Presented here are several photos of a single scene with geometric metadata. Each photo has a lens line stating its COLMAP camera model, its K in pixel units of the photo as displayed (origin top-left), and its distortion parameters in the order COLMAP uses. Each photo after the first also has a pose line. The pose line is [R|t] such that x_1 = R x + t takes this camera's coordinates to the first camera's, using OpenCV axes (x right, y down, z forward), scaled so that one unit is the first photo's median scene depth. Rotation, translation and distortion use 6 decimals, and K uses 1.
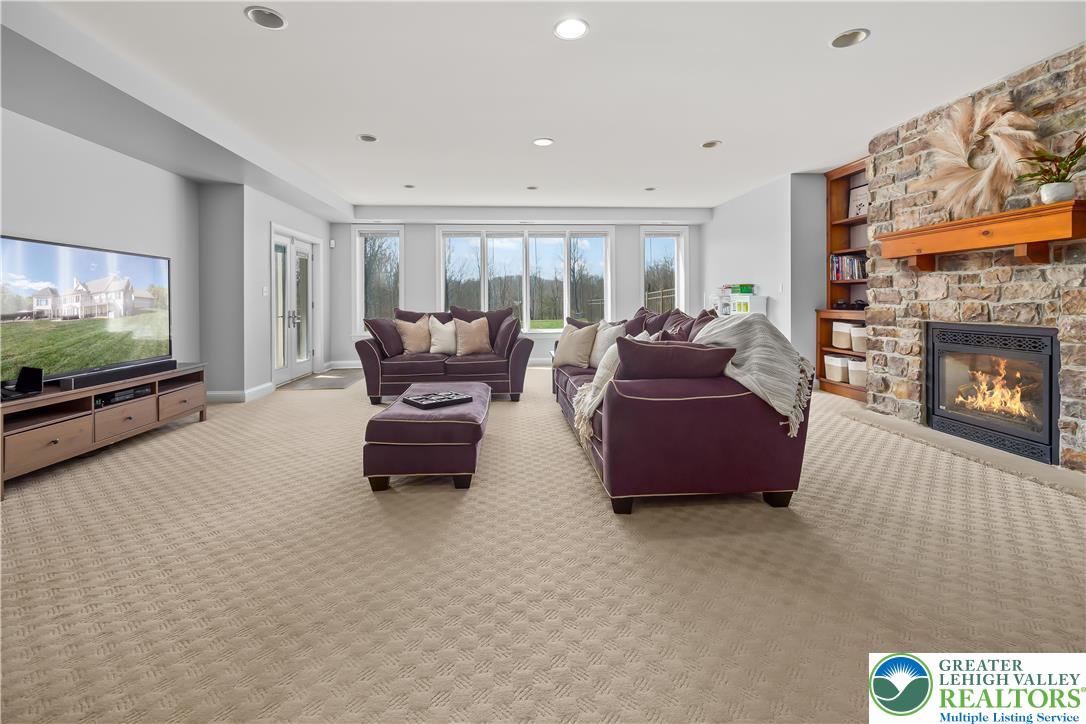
lens RADIAL K [[455.6, 0, 542.5], [0, 455.6, 305.3], [0, 0, 1]] dist [-0.003661, -0.000615]
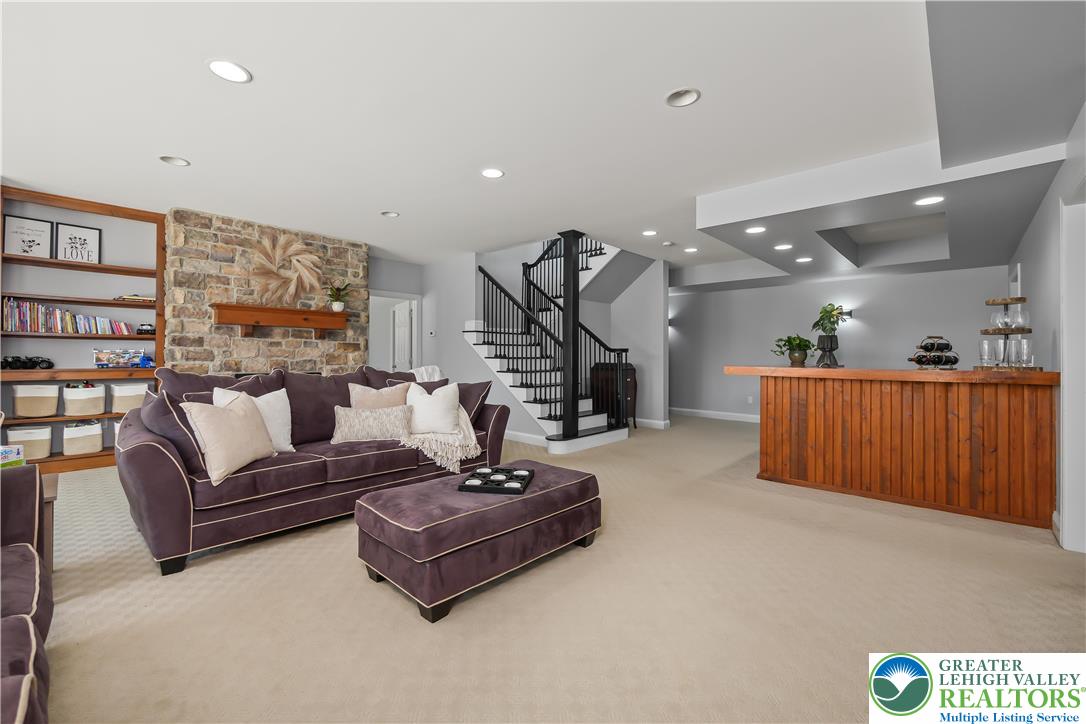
lens RADIAL K [[461.5, 0, 531.0], [0, 461.5, 350.9], [0, 0, 1]] dist [-0.001561, -0.000160]
pose [[-0.654177, 0.011511, 0.756254, -0.827158], [0.004074, 0.999923, -0.011695, -0.013092], [-0.756331, -0.004570, -0.654173, 1.356317]]
